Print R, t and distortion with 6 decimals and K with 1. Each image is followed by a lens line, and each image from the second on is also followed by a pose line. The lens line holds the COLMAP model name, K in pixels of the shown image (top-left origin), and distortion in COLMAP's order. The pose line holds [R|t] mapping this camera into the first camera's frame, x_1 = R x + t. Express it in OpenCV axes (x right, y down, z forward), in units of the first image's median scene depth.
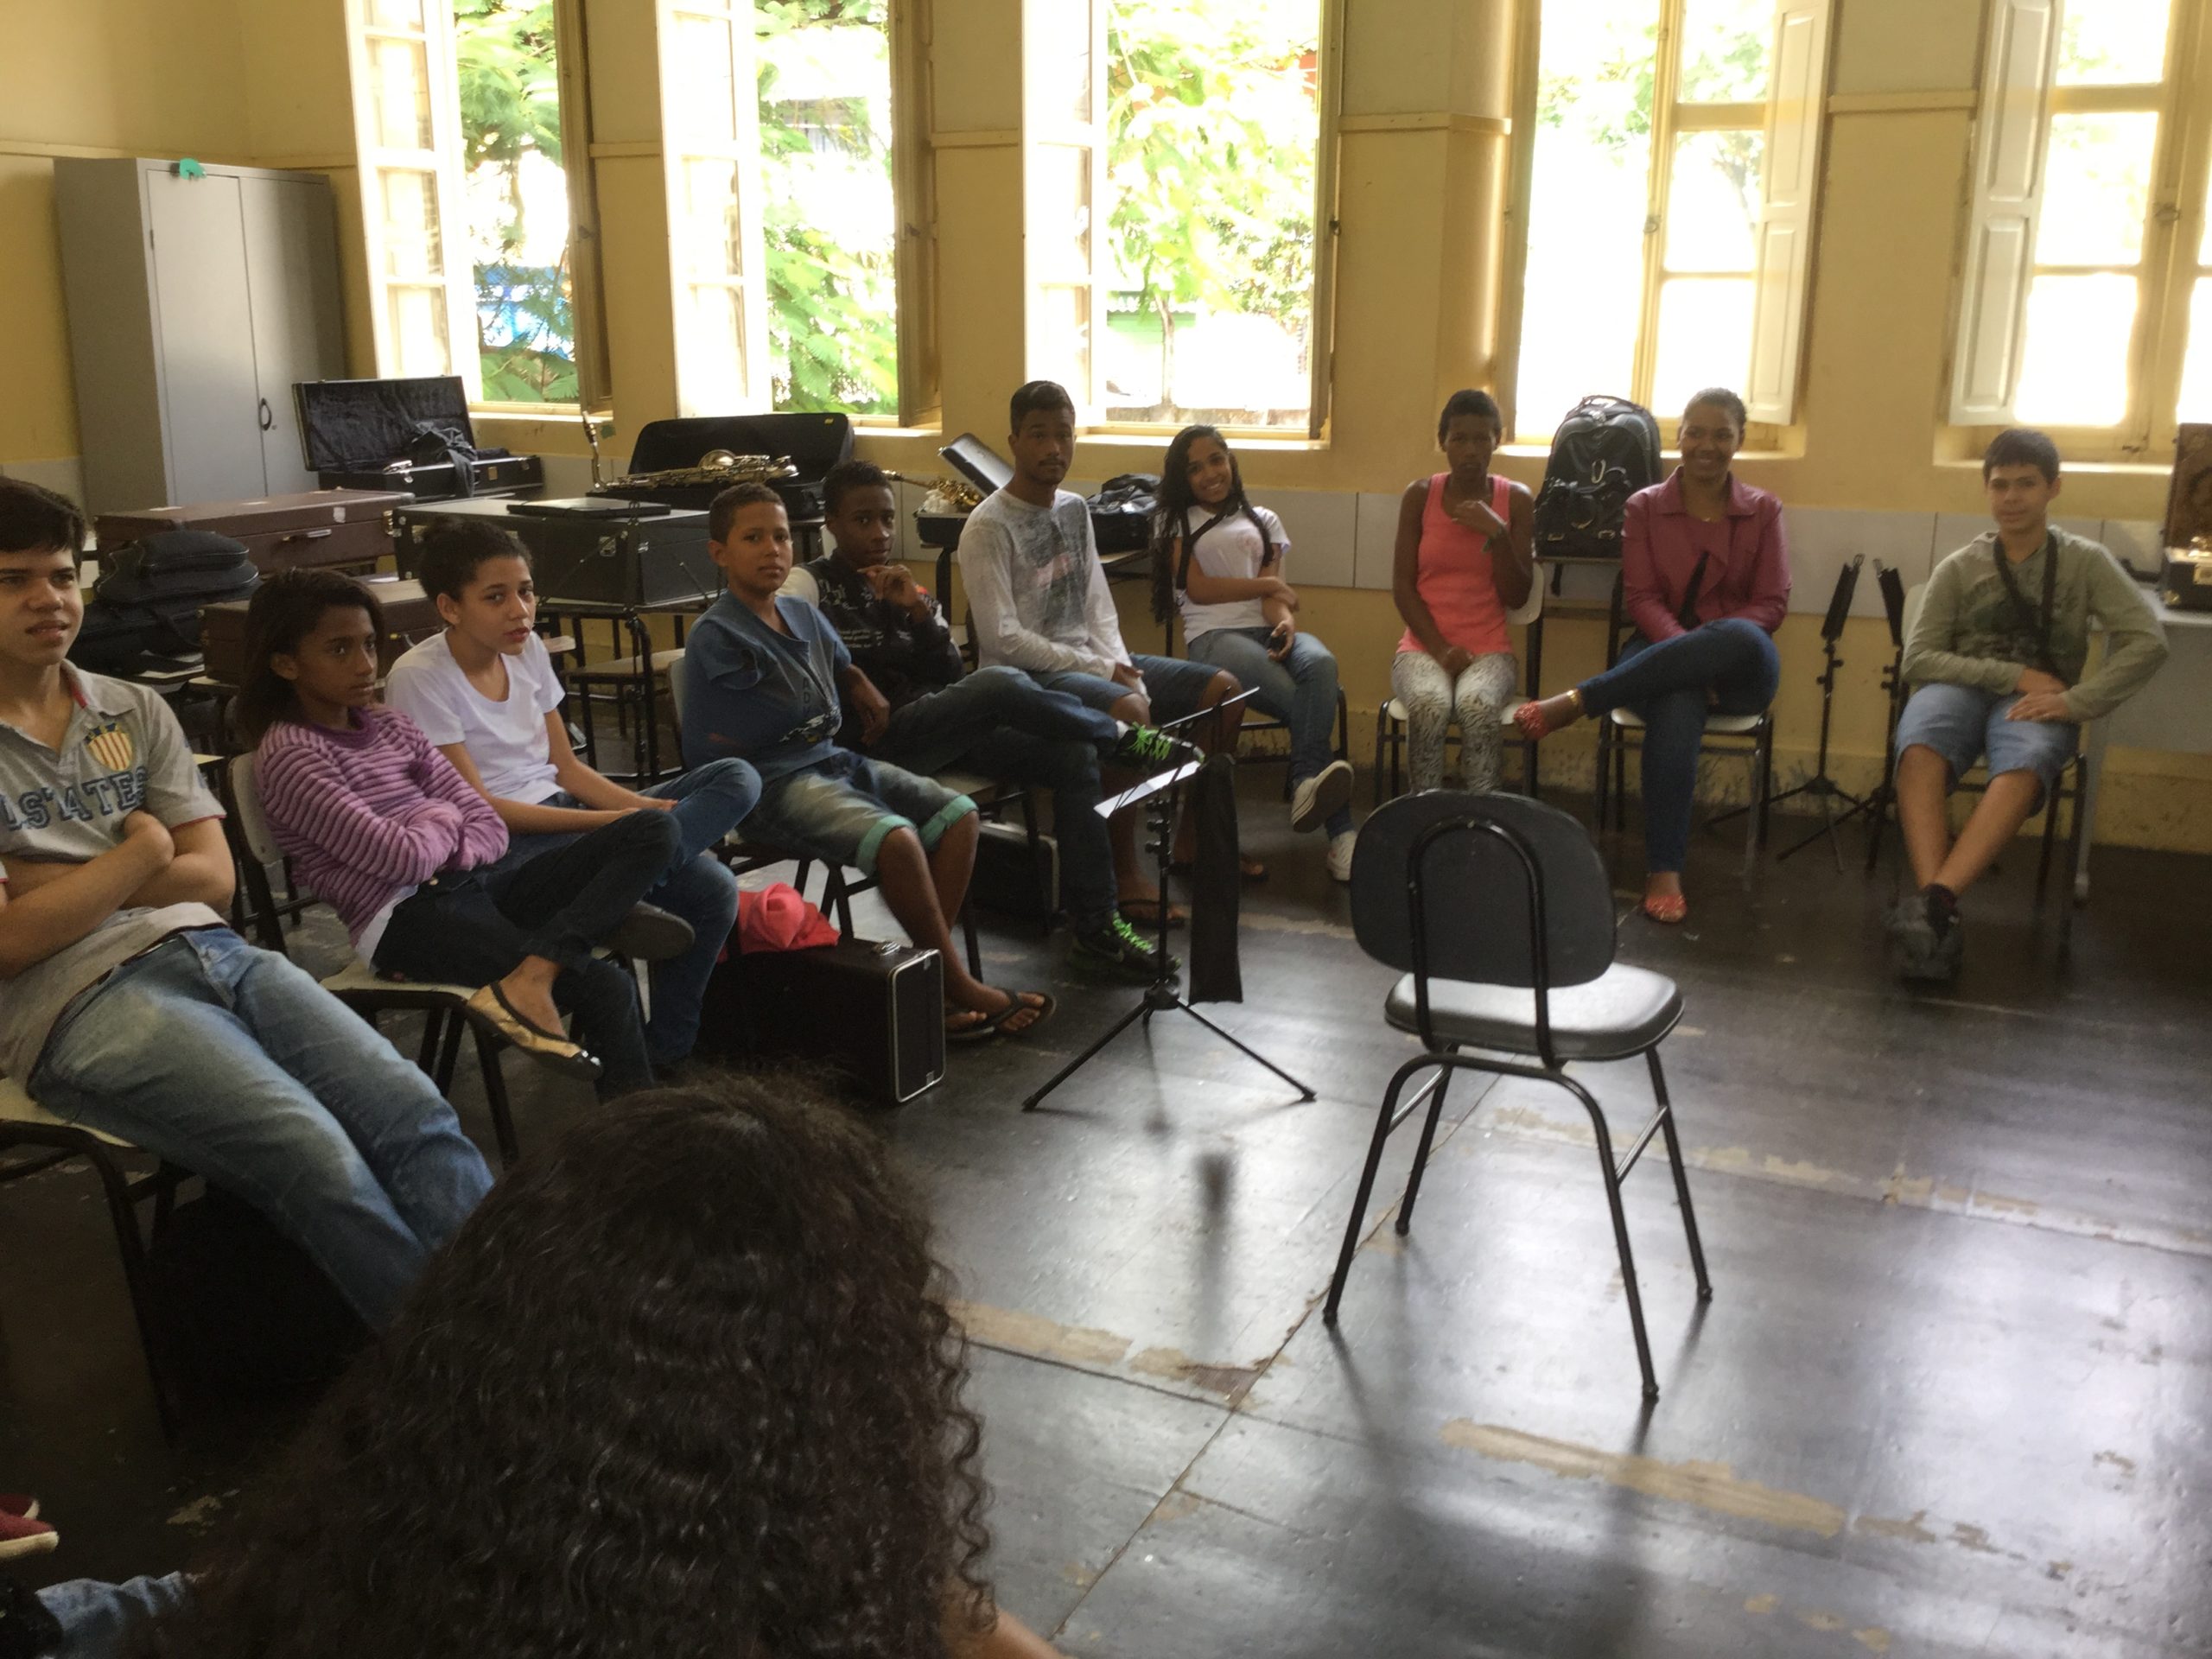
lens RADIAL K [[2033.5, 0, 1098.5], [0, 2033.5, 822.6], [0, 0, 1]] dist [0.008653, 0.000000]
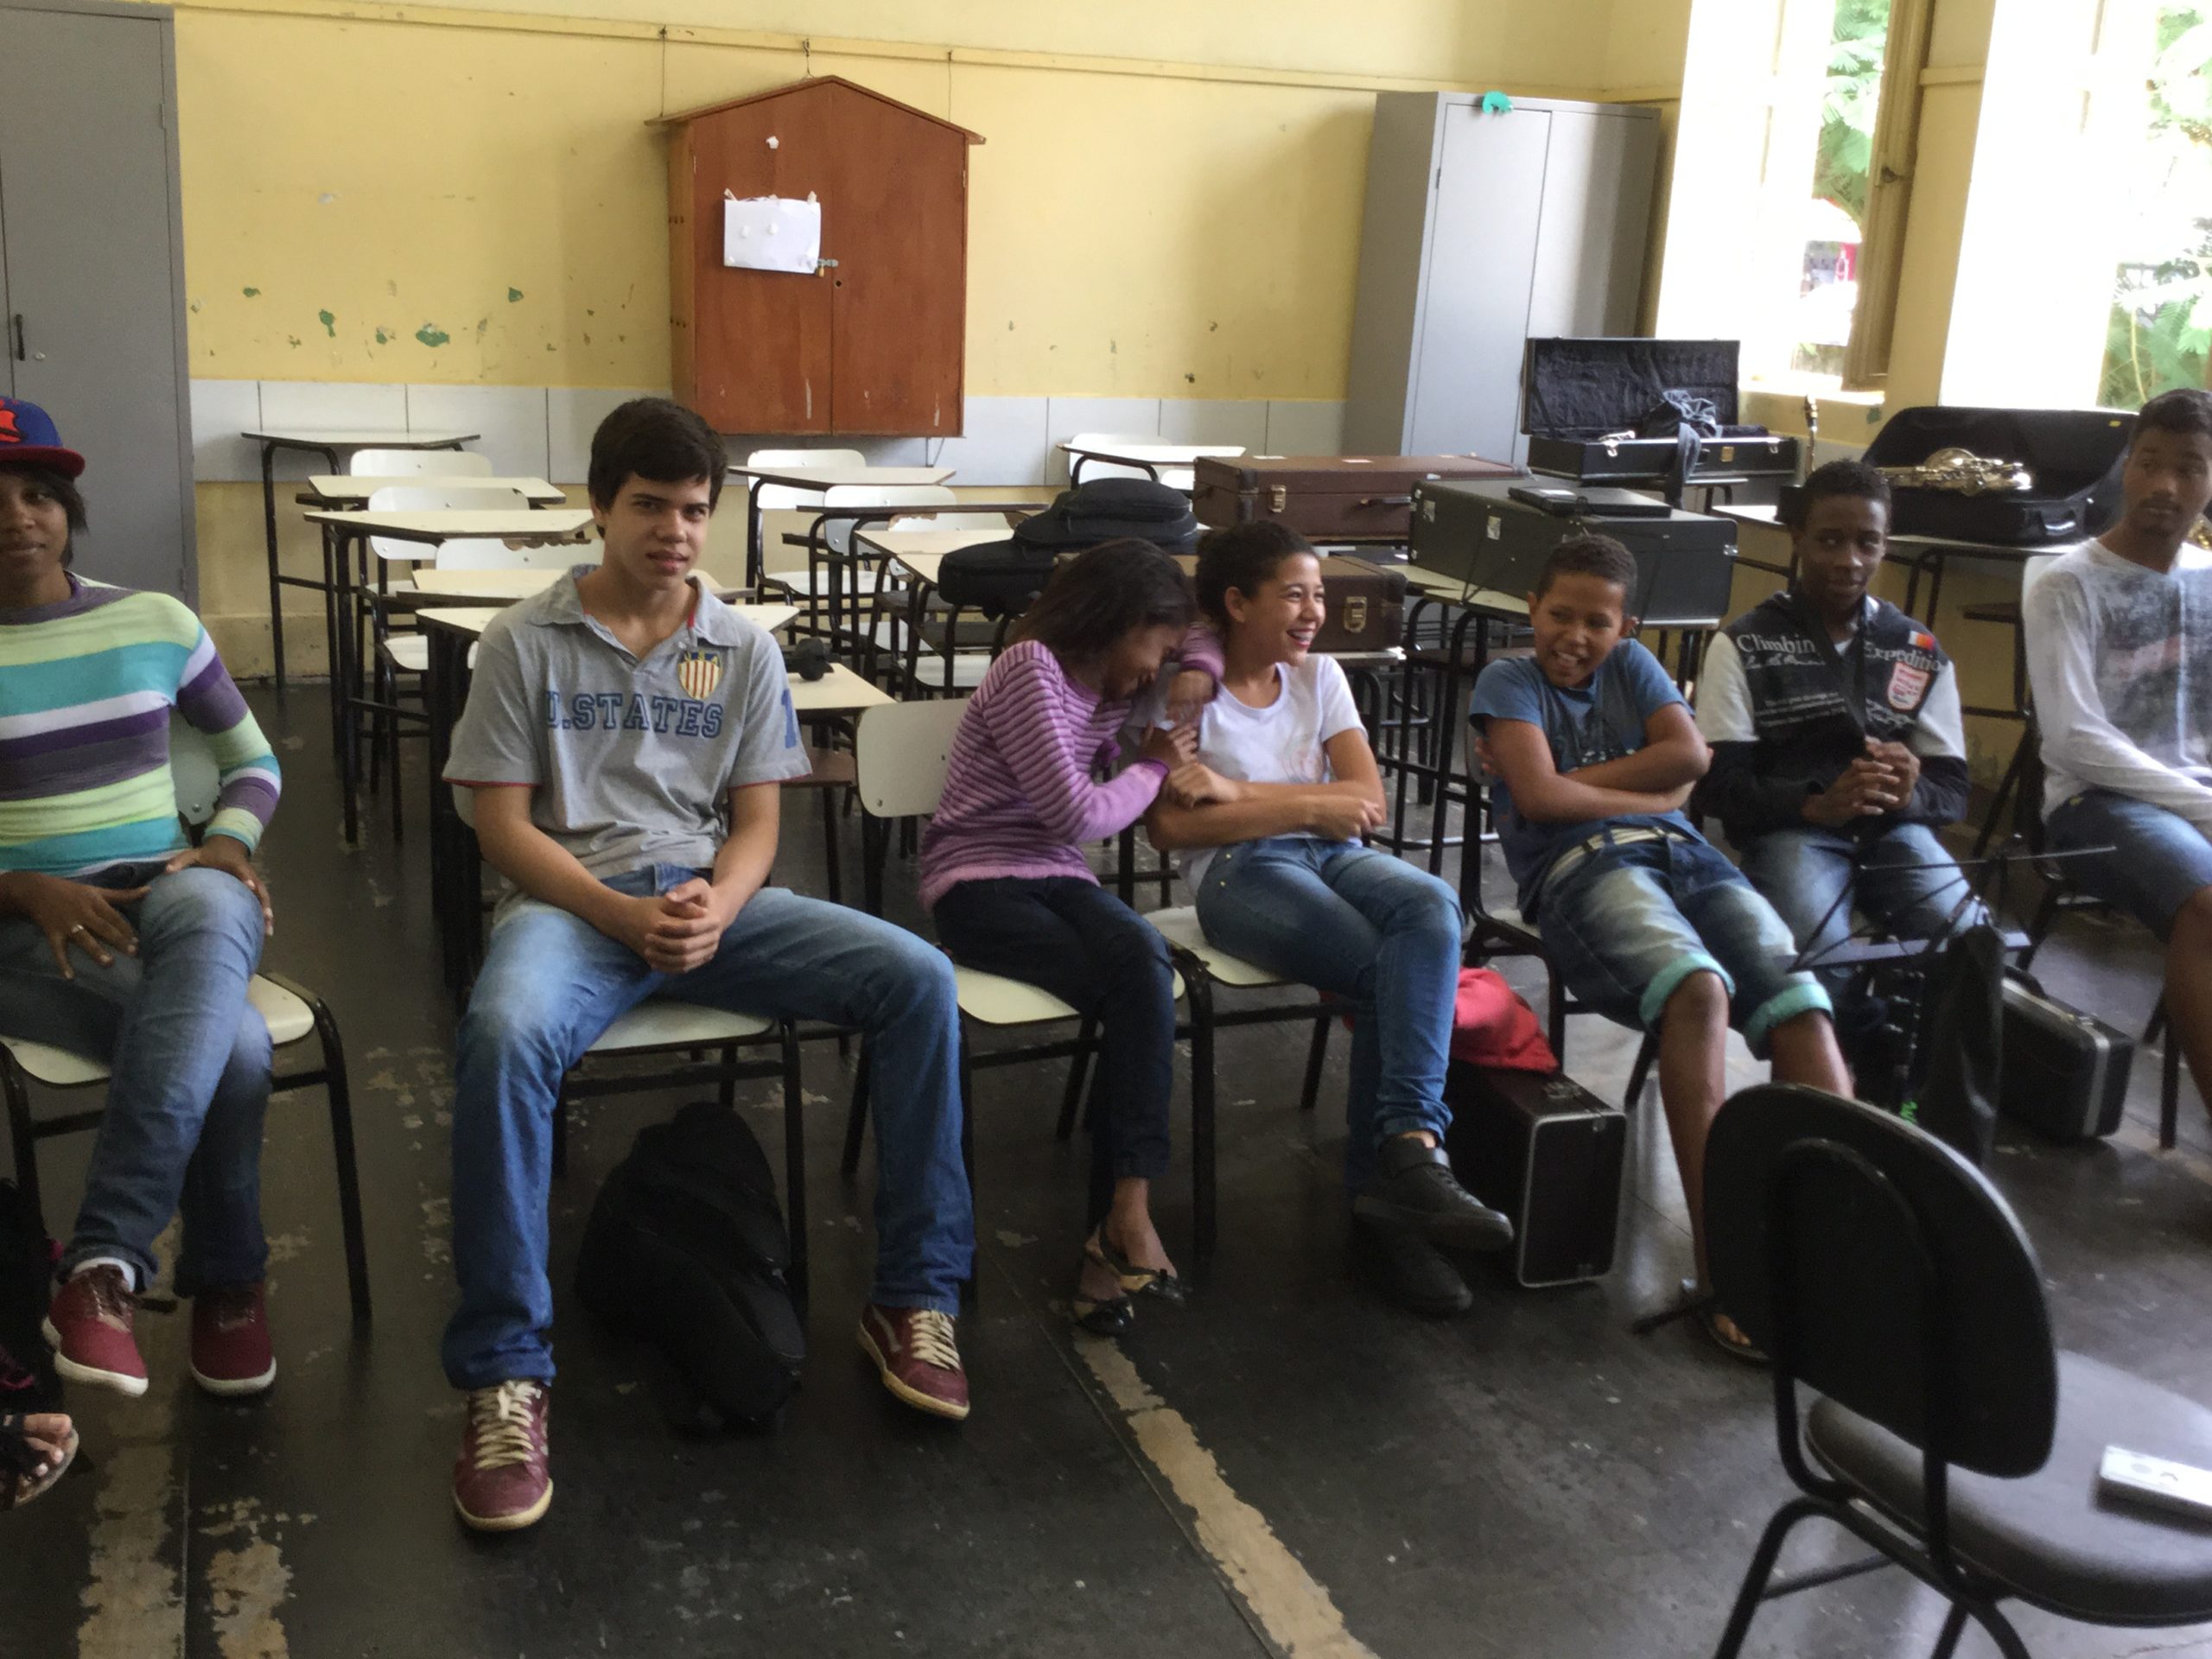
lens RADIAL K [[2248.1, 0, 1122.6], [0, 2248.1, 811.4], [0, 0, 1]] dist [0.027847, 0.000000]
pose [[0.726378, 0.199610, -0.657671, 0.175662], [-0.205117, 0.976248, 0.069757, -0.038359], [0.655975, 0.084230, 0.750068, 0.129449]]
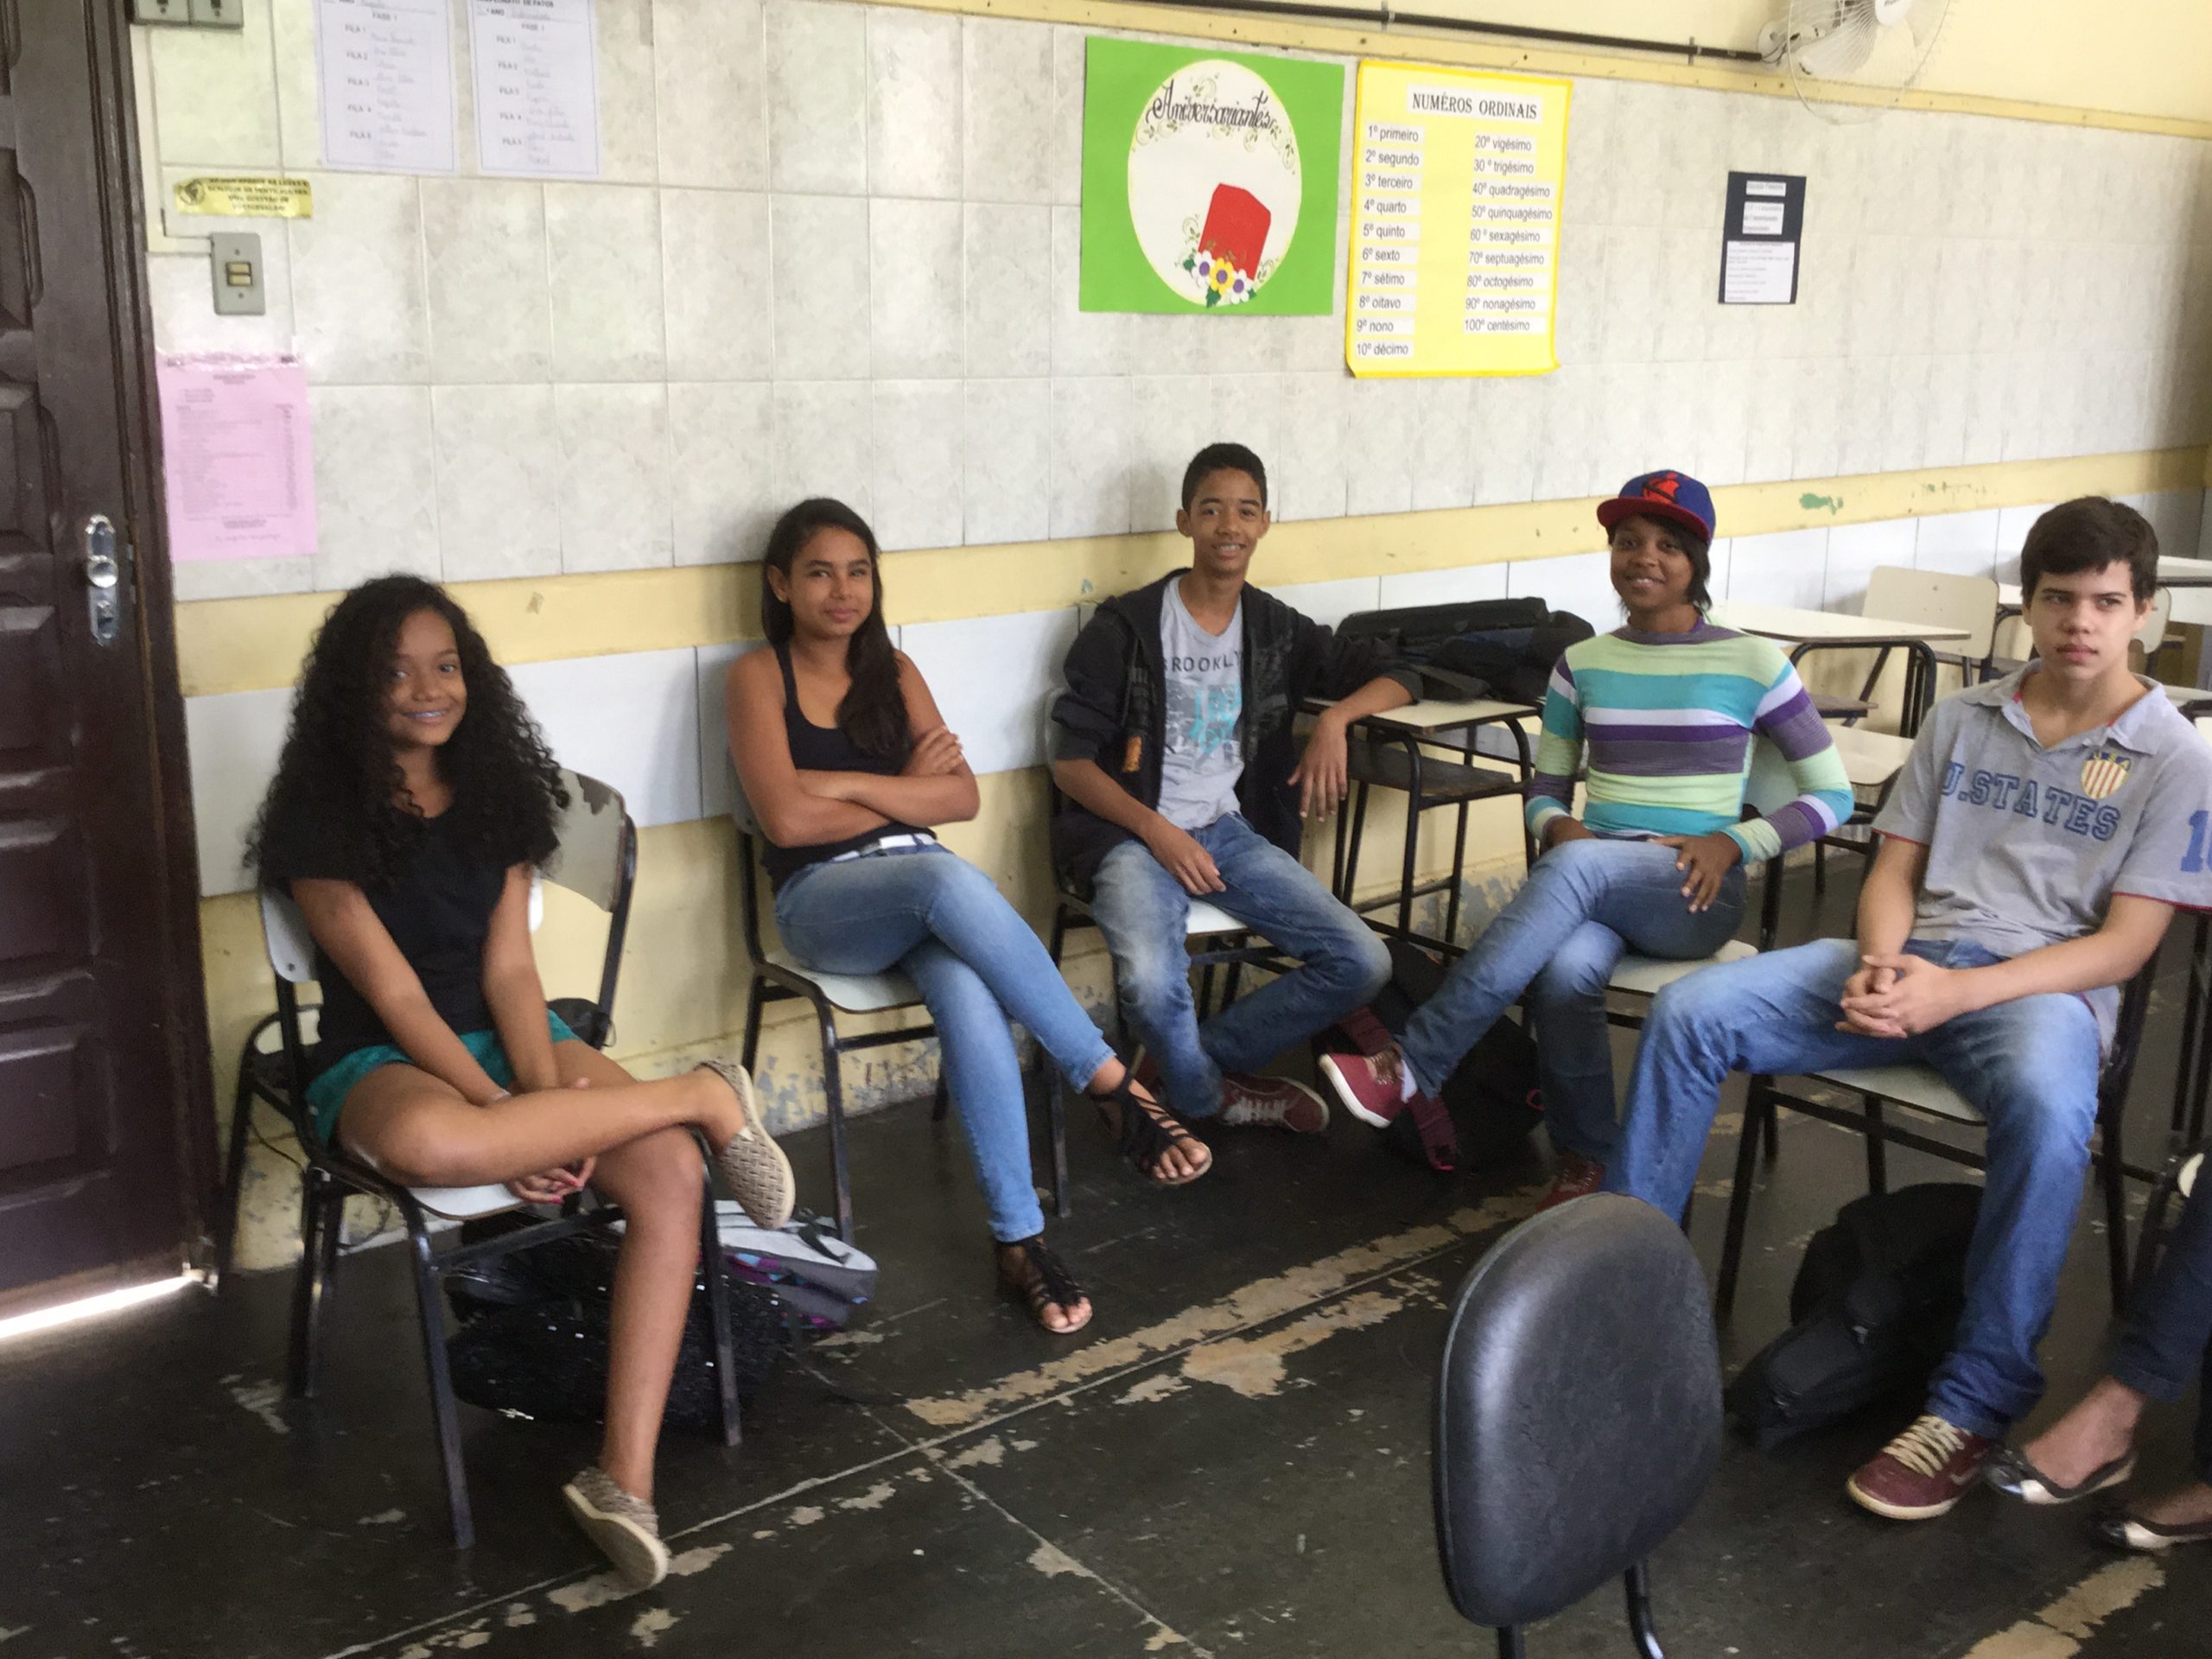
lens RADIAL K [[2248.1, 0, 1104.7], [0, 2248.1, 837.6], [0, 0, 1]] dist [0.027847, 0.000000]
pose [[-0.430321, 0.184784, -0.883560, 0.300779], [-0.238346, 0.920826, 0.308660, -0.098403], [0.870640, 0.343416, -0.352209, 0.410677]]
